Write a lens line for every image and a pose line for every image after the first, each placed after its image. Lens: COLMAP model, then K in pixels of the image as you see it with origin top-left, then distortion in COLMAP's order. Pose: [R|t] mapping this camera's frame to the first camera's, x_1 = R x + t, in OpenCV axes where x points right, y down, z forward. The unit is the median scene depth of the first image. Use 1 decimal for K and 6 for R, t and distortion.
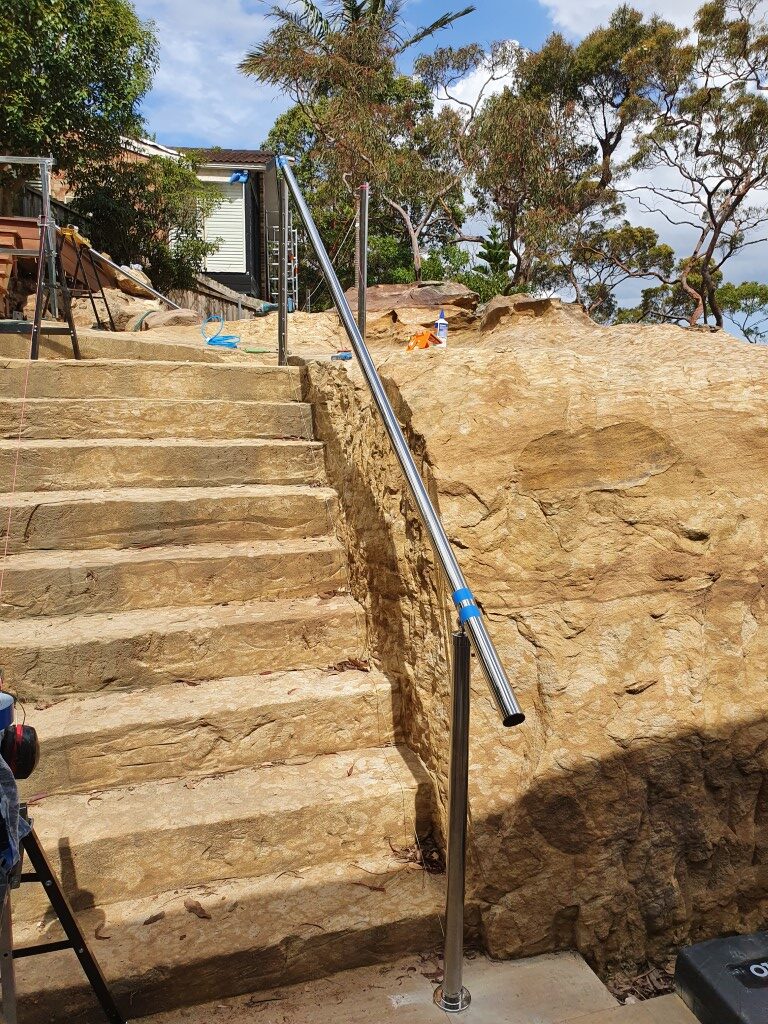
lens RADIAL K [[776.5, 0, 398.2], [0, 776.5, 504.3], [0, 0, 1]] dist [0.054639, -0.059688]
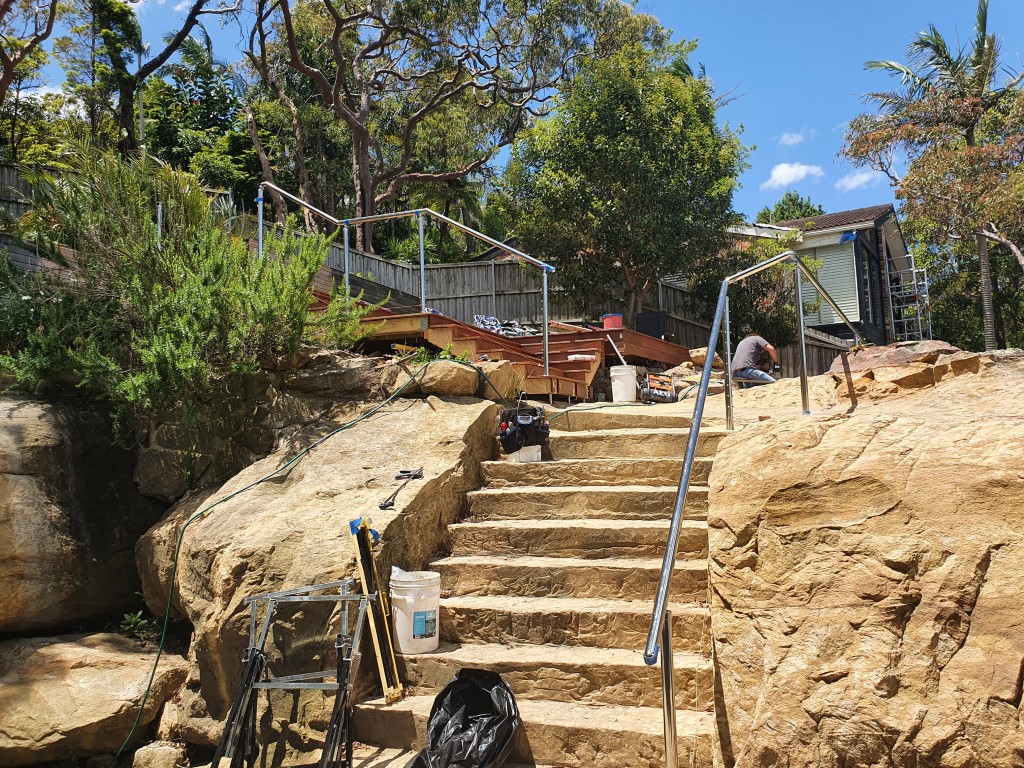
lens RADIAL K [[776.5, 0, 558.1], [0, 776.5, 383.7], [0, 0, 1]] dist [0.054639, -0.059688]
pose [[0.815107, -0.076275, -0.574267, 0.671878], [-0.043234, 0.980521, -0.191599, 0.017773], [0.577695, 0.181002, 0.795931, -0.398861]]
